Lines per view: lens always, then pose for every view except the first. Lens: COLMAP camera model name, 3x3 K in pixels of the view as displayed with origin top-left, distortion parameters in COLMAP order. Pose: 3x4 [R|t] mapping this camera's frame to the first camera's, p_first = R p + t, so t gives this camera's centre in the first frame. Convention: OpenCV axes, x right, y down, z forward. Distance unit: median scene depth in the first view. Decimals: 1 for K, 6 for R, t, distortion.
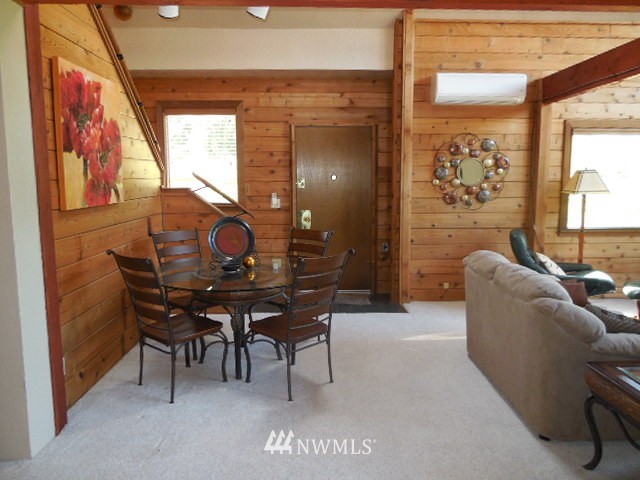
lens RADIAL K [[473.7, 0, 320.7], [0, 473.7, 236.5], [0, 0, 1]] dist [-0.025080, 0.017790]
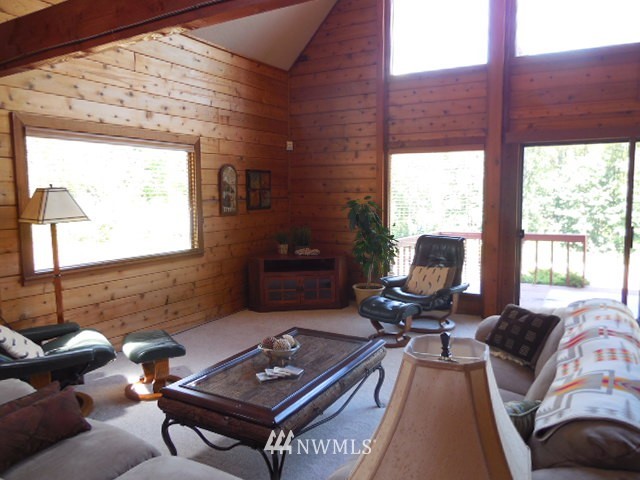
lens RADIAL K [[473.7, 0, 321.5], [0, 473.7, 238.4], [0, 0, 1]] dist [-0.025080, 0.017790]
pose [[0.519634, -0.083034, 0.850345, 0.169910], [0.112590, 0.993242, 0.028185, -0.040936], [-0.846938, 0.081094, 0.525471, 0.297062]]
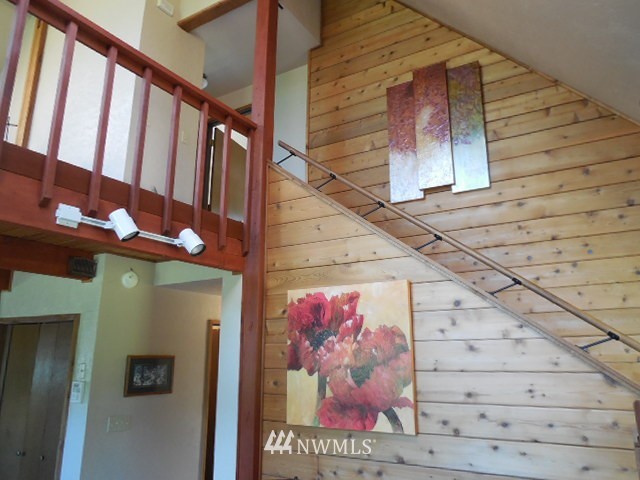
lens RADIAL K [[473.7, 0, 320.7], [0, 473.7, 240.8], [0, 0, 1]] dist [-0.025080, 0.017790]
pose [[-0.528106, -0.202670, -0.824639, 0.223162], [-0.106599, 0.979242, -0.172399, -0.158022], [0.842461, -0.003139, -0.538748, 0.892707]]
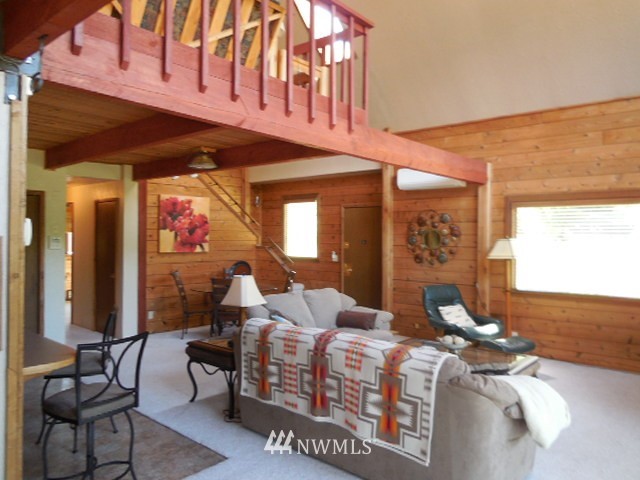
lens RADIAL K [[473.7, 0, 320.5], [0, 473.7, 238.0], [0, 0, 1]] dist [-0.025080, 0.017790]
pose [[0.741322, 0.009799, -0.671078, 0.967010], [-0.094451, 0.991466, -0.089860, 0.006924], [0.664471, 0.129999, 0.735920, -0.163524]]
